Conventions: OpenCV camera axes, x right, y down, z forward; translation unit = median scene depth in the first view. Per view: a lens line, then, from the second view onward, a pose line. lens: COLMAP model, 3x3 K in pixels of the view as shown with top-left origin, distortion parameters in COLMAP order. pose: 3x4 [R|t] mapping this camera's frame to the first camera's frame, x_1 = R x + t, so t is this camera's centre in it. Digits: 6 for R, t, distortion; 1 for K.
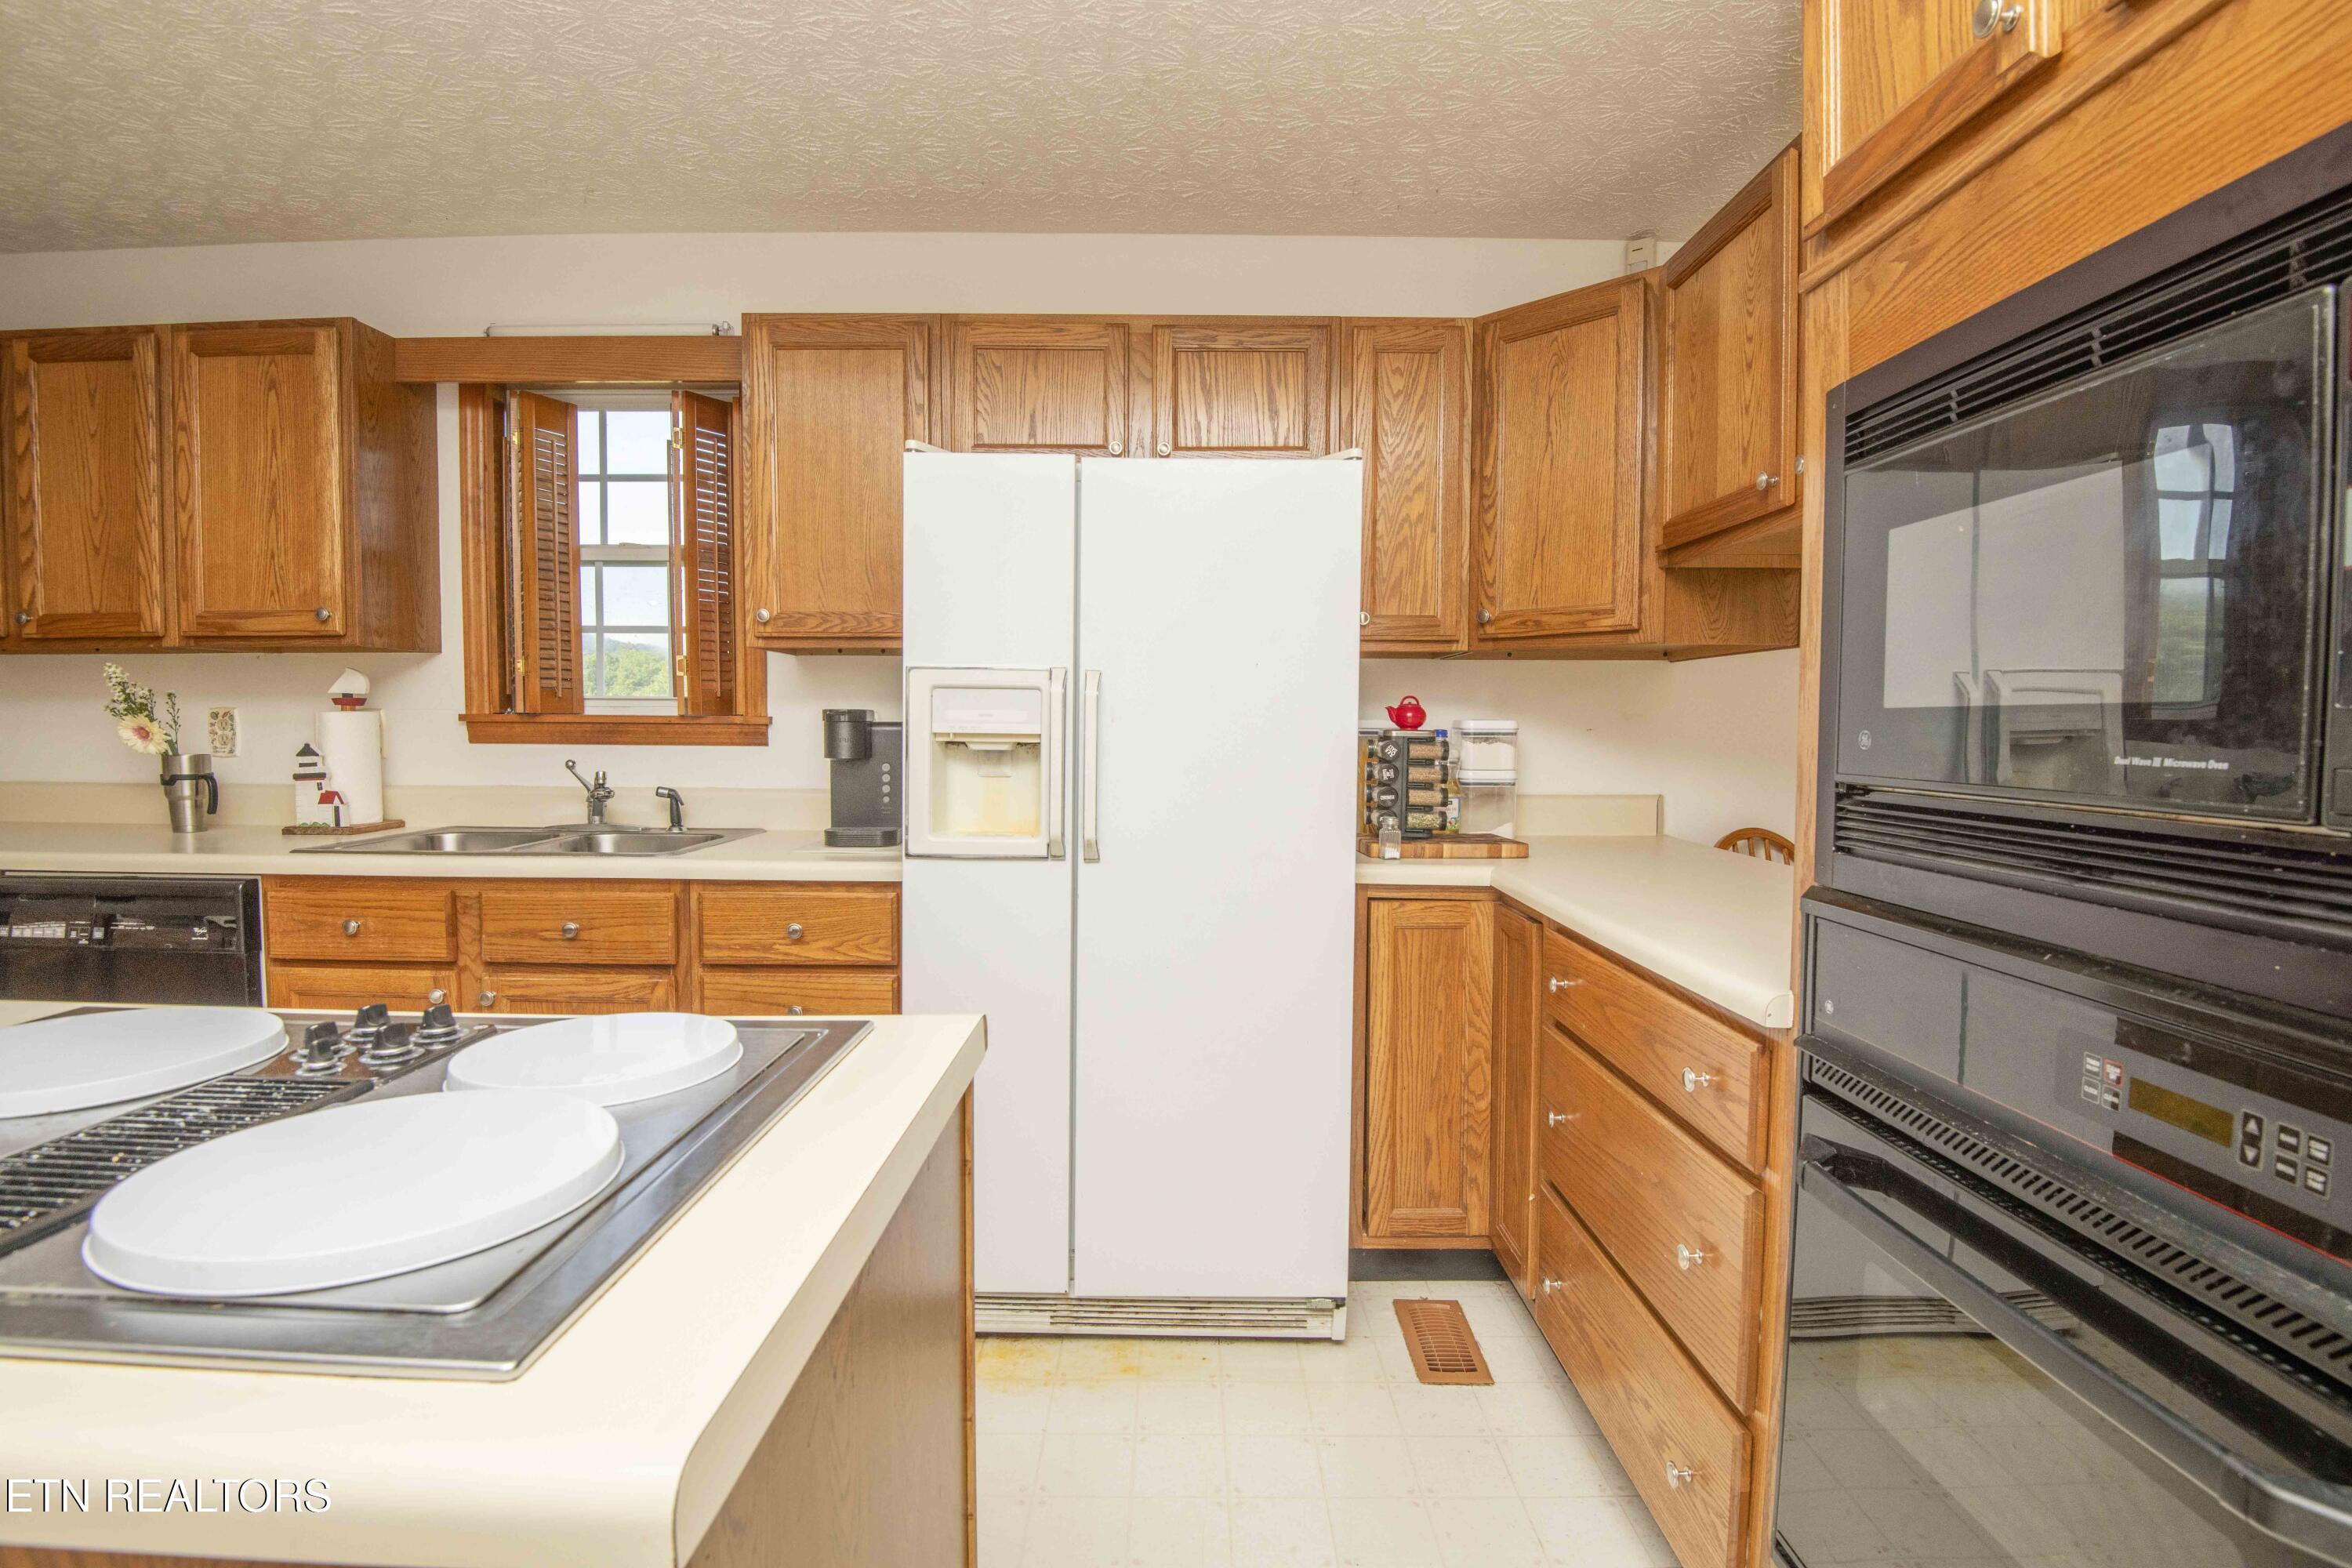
lens RADIAL K [[1088.2, 0, 1176.0], [0, 1088.2, 784.0], [0, 0, 1]] dist [-0.016980, -0.014322]
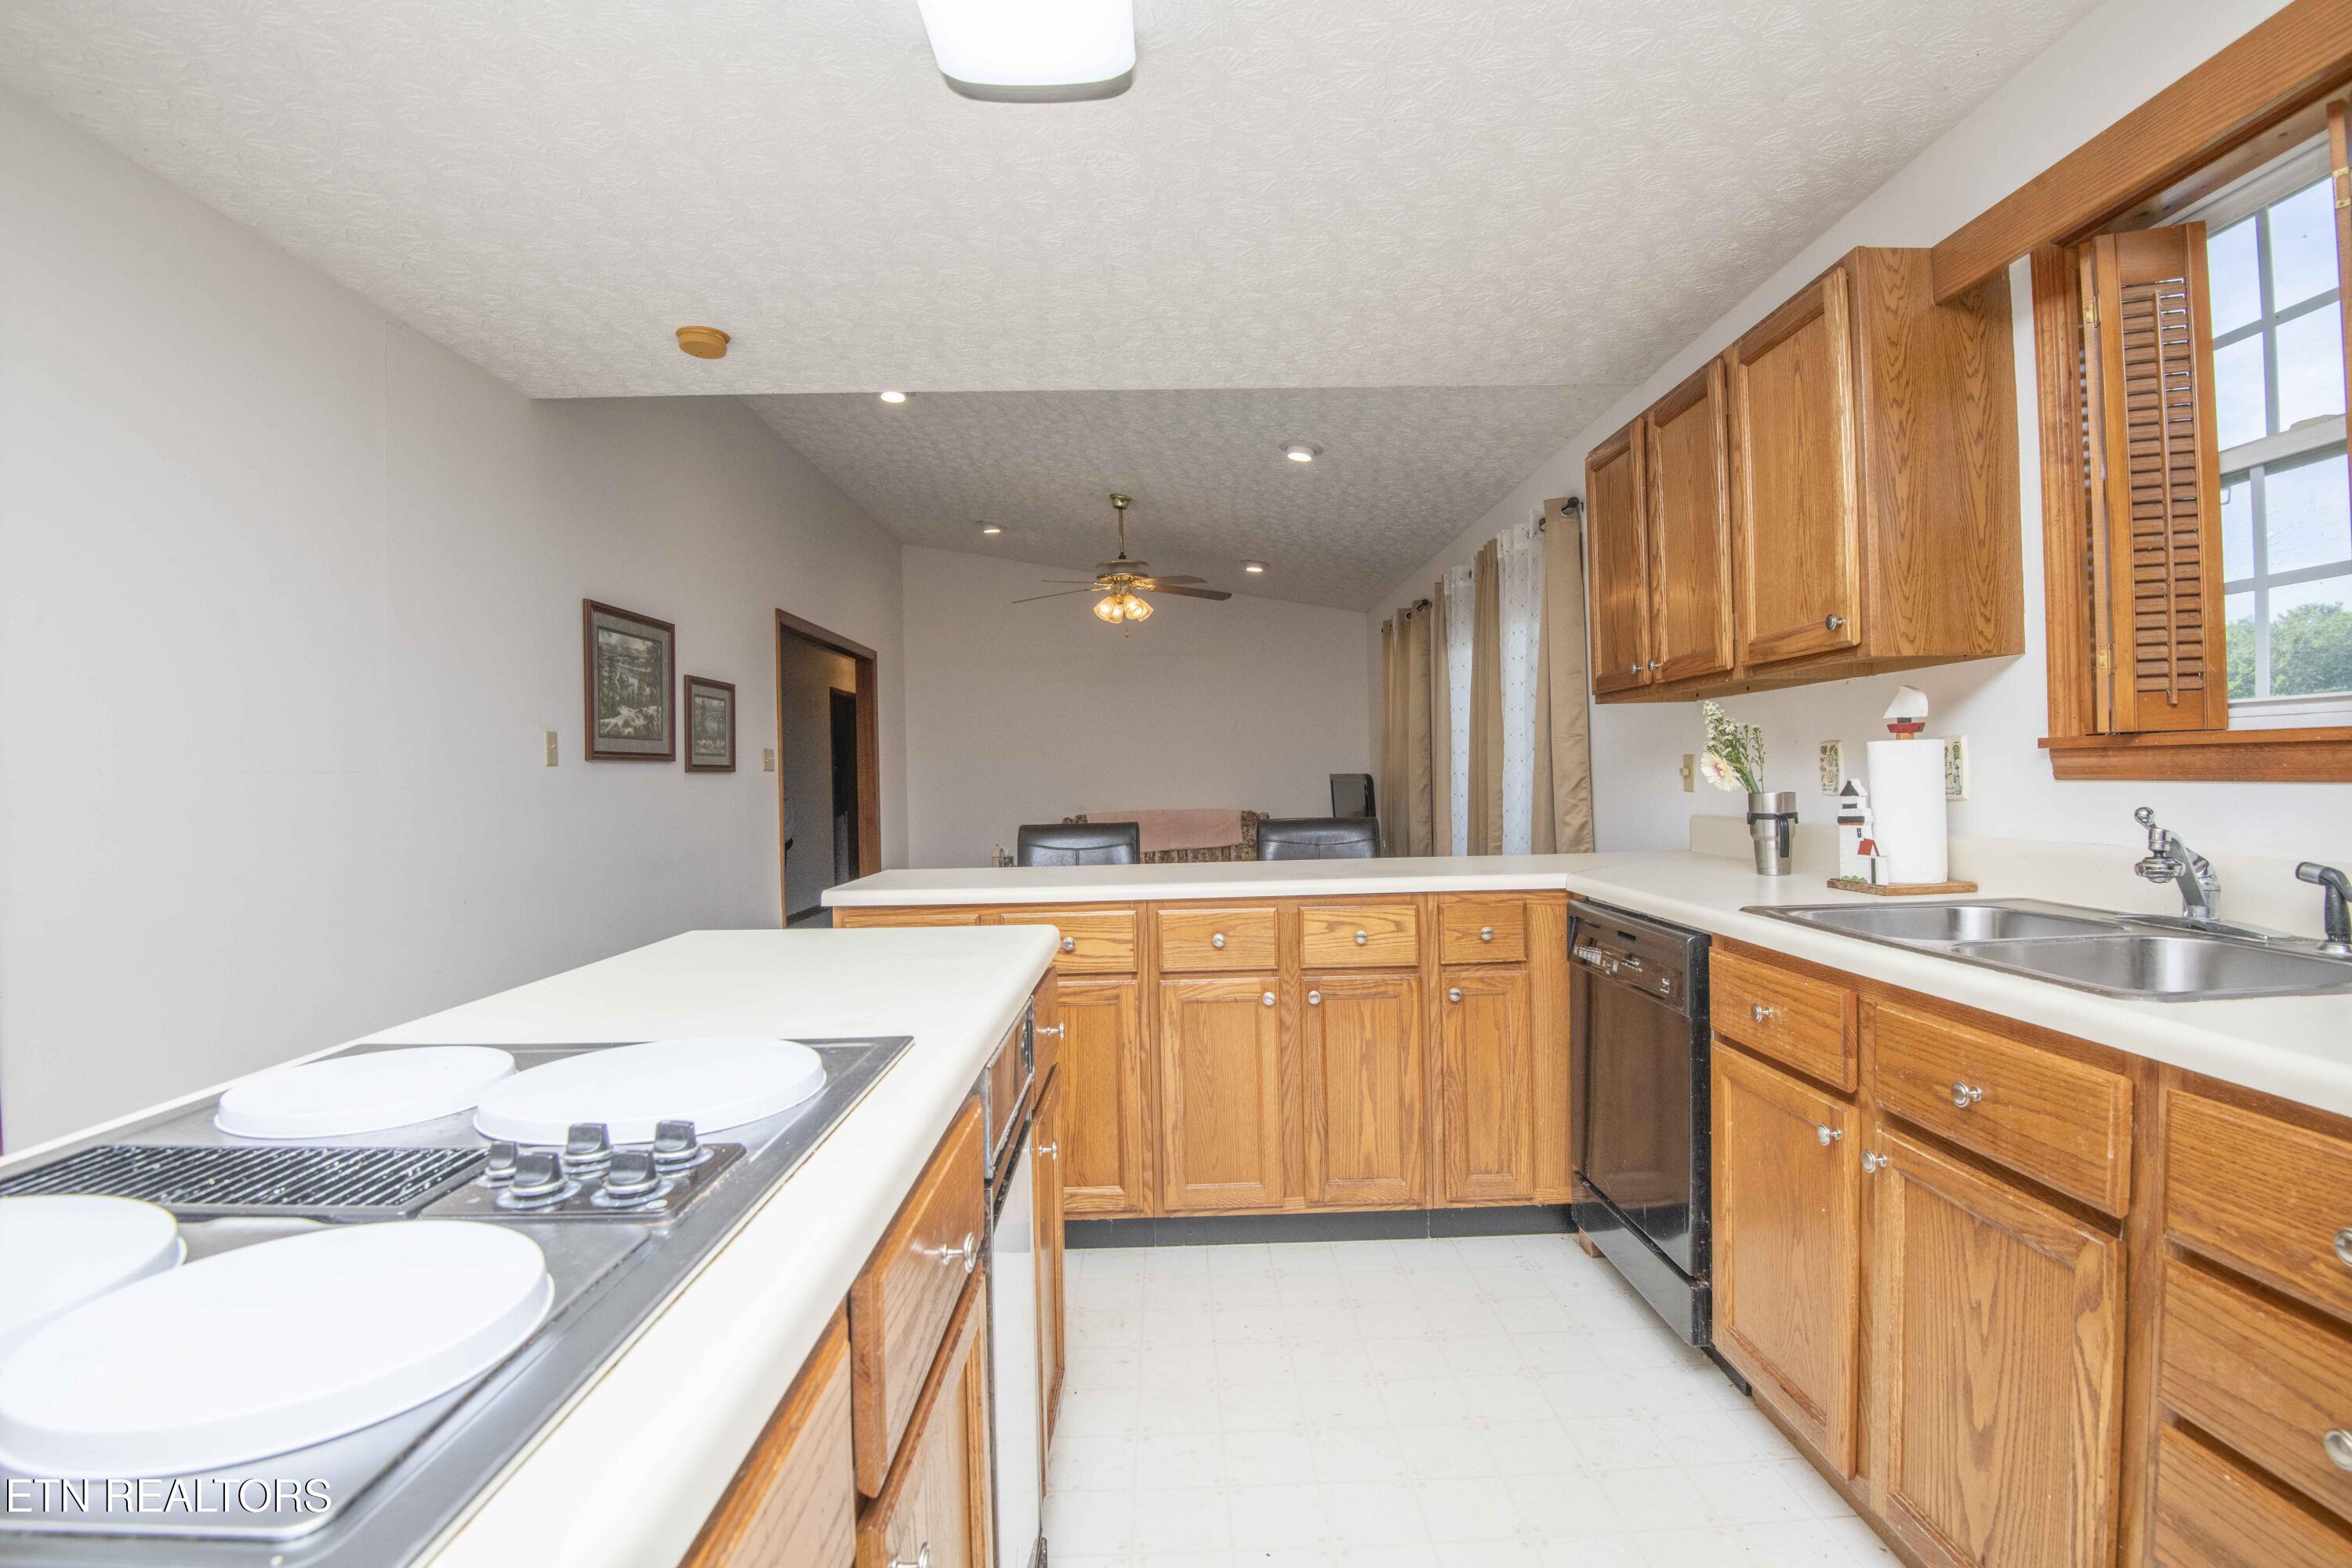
lens RADIAL K [[1088.2, 0, 1176.0], [0, 1088.2, 784.0], [0, 0, 1]] dist [-0.016980, -0.014322]
pose [[0.026136, 0.001035, -0.999658, 0.013214], [-0.034659, 0.999399, 0.000129, -0.017094], [0.999057, 0.034643, 0.026157, 0.452757]]
